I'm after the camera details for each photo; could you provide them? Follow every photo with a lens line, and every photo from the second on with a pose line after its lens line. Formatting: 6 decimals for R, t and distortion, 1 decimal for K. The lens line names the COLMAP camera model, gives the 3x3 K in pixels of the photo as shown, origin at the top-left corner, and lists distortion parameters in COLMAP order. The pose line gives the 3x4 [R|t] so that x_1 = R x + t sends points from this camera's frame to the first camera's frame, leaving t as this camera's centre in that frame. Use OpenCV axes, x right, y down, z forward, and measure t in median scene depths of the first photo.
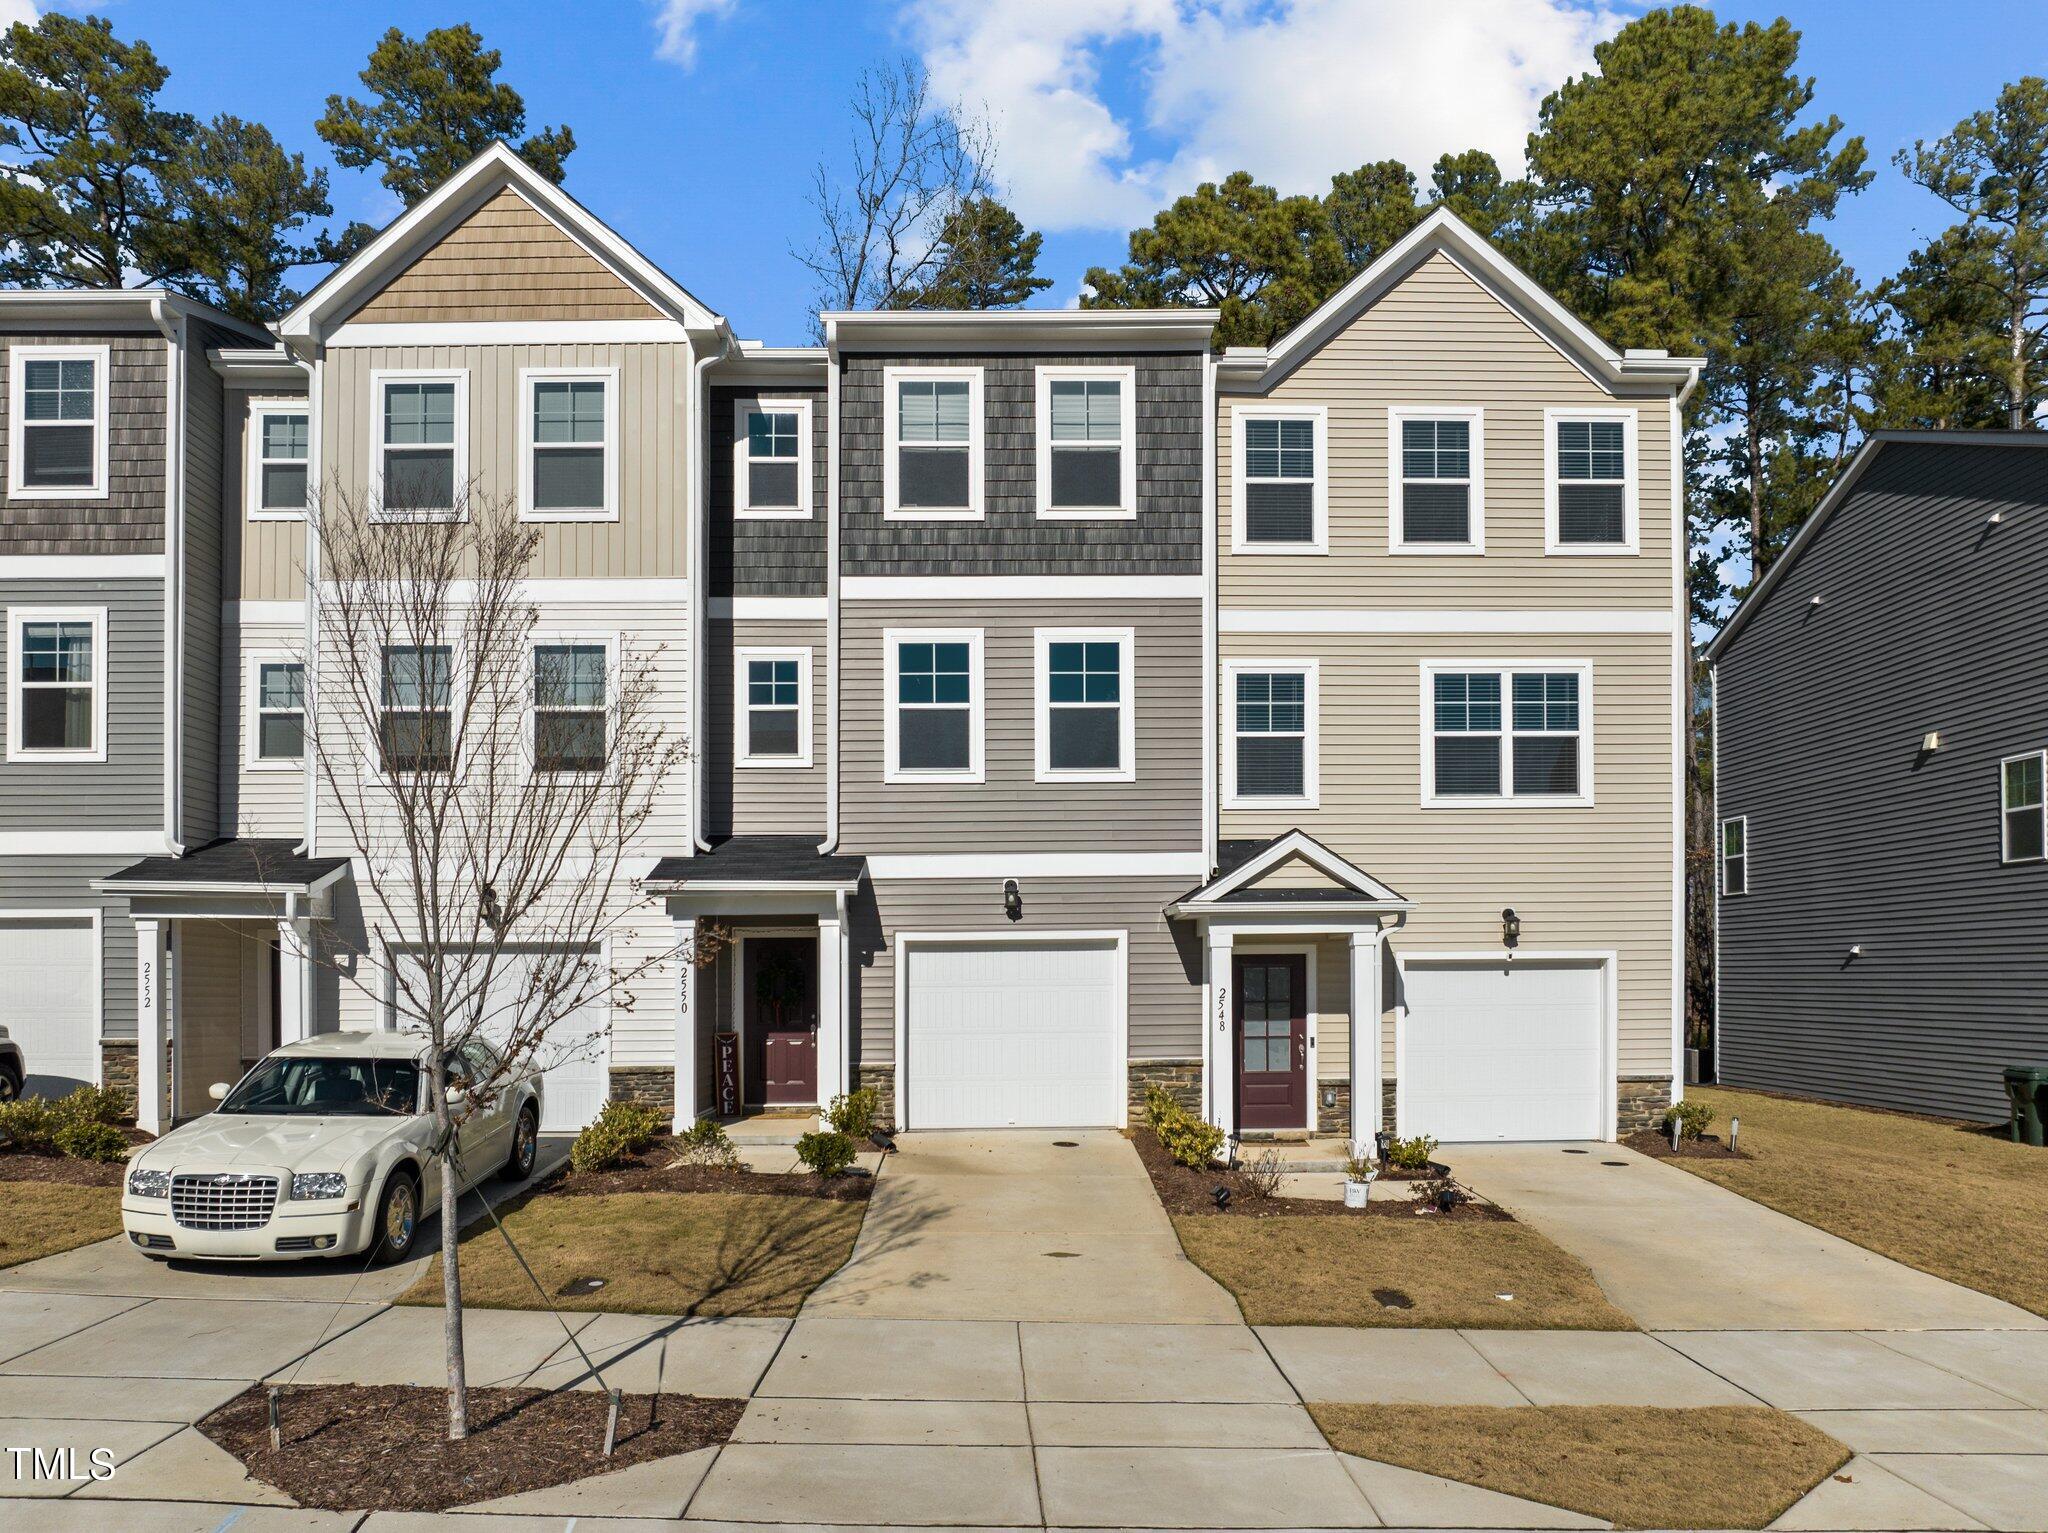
lens RADIAL K [[1517.8, 0, 1028.0], [0, 1517.8, 965.1], [0, 0, 1]] dist [-0.033283, 0.003784]
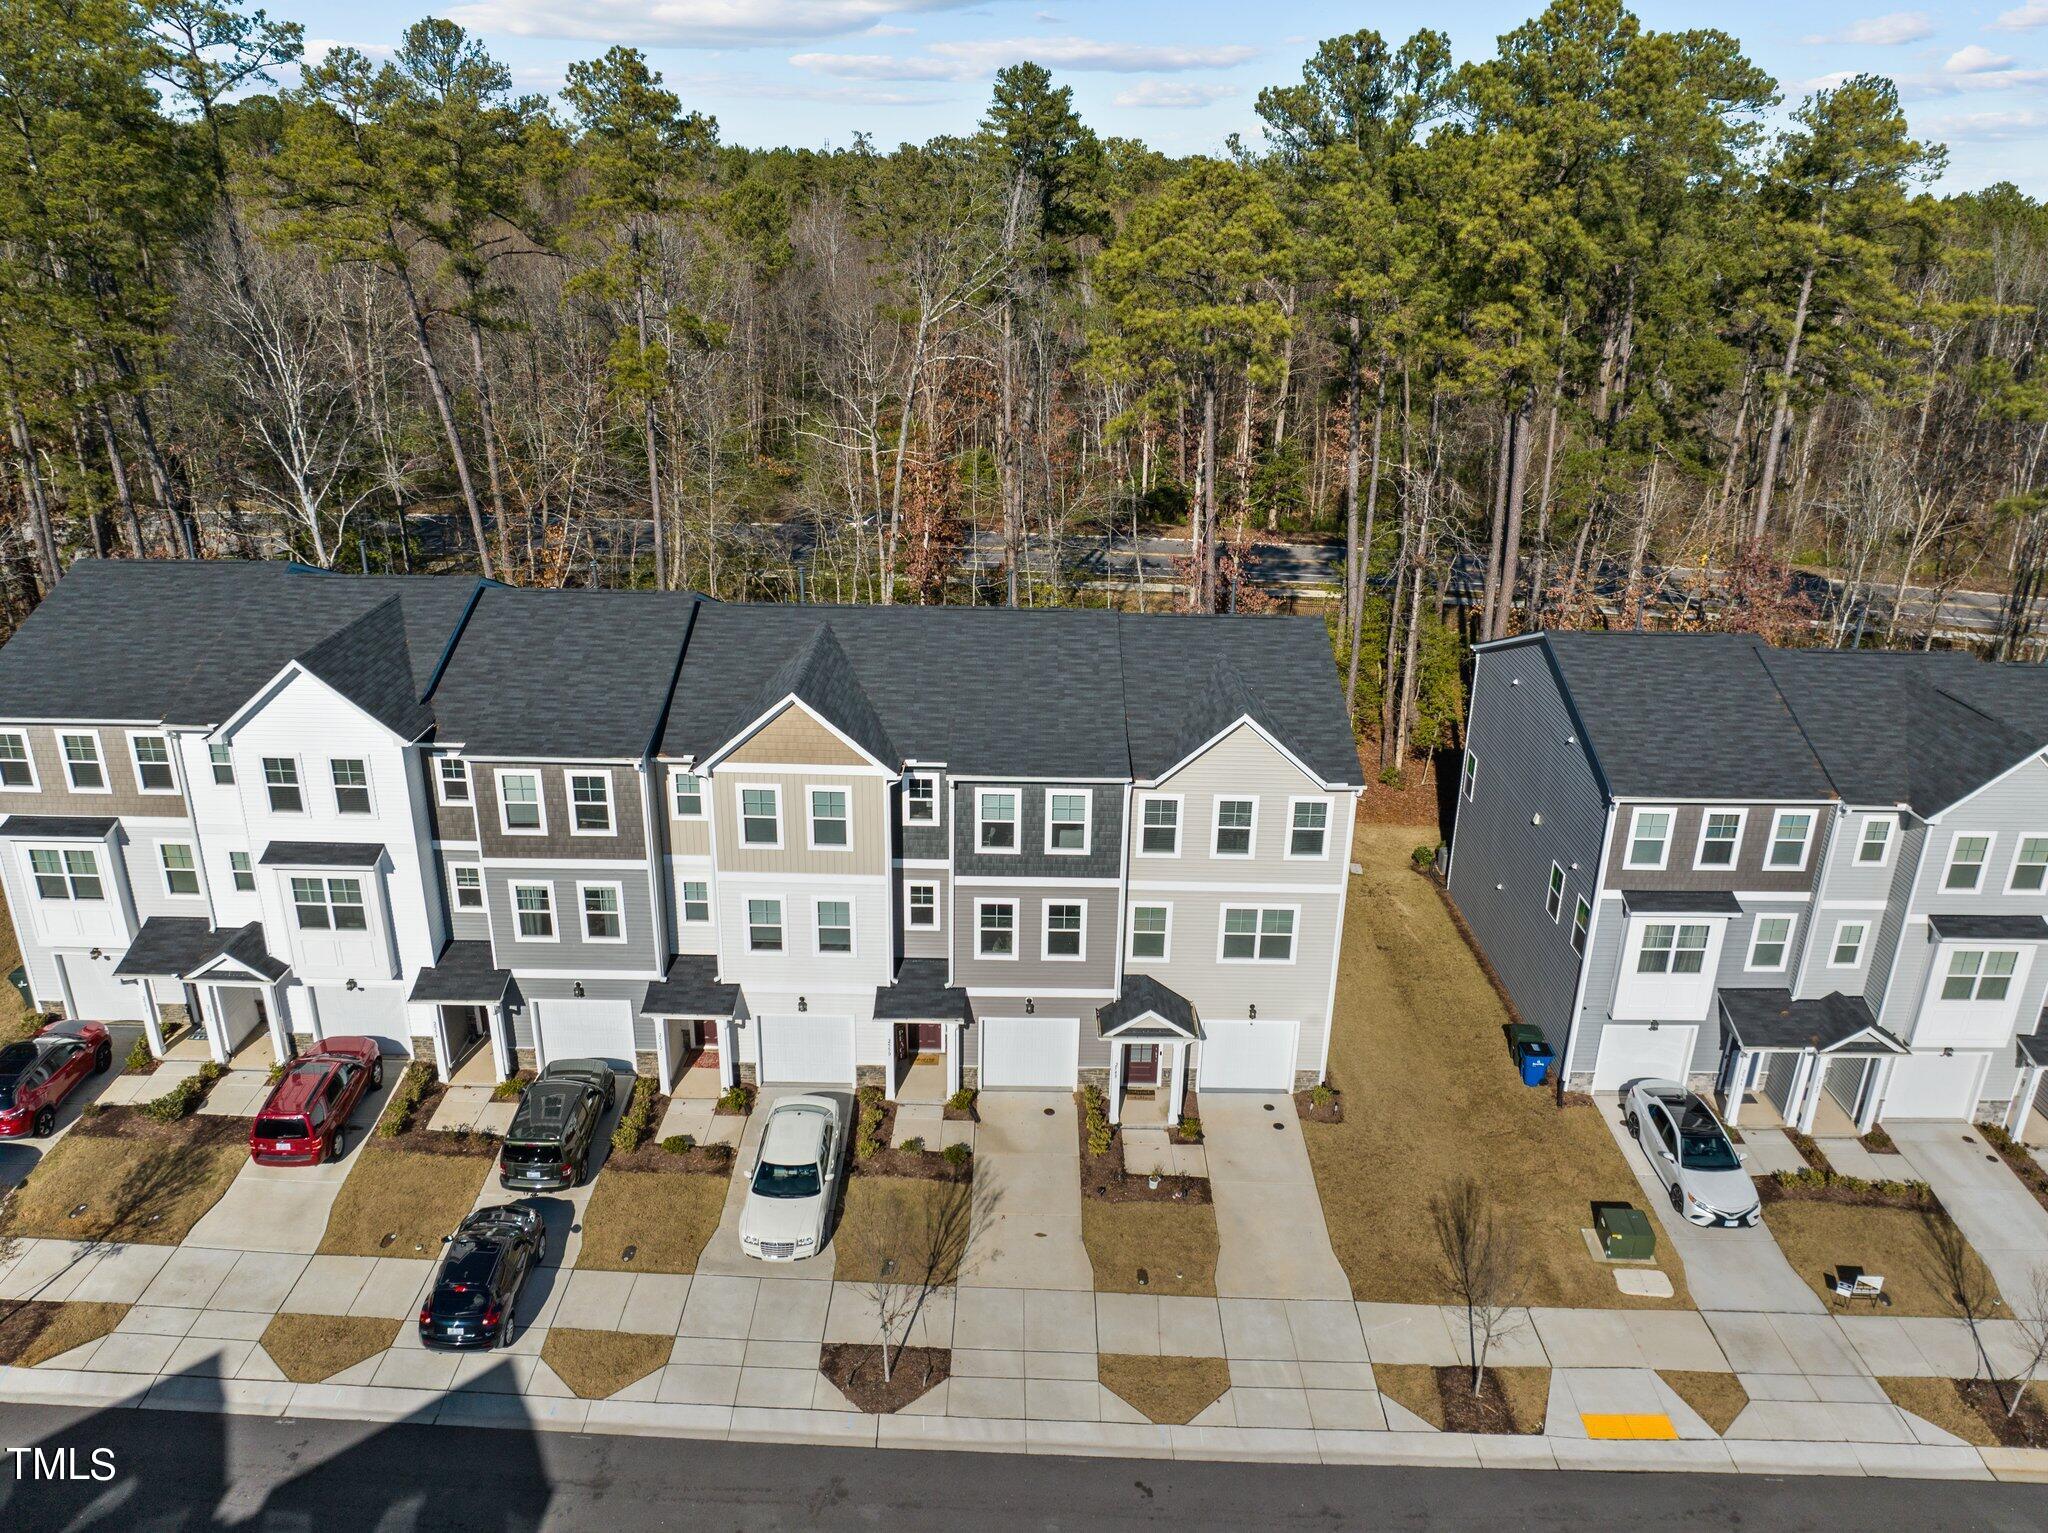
lens RADIAL K [[1462.3, 0, 1024.0], [0, 1462.3, 766.5], [0, 0, 1]] dist [-0.024094, -0.004529]
pose [[0.999397, 0.028417, -0.019937, 0.014465], [-0.019071, 0.929372, 0.368651, -1.185964], [0.029004, -0.368048, 0.929354, -0.908823]]
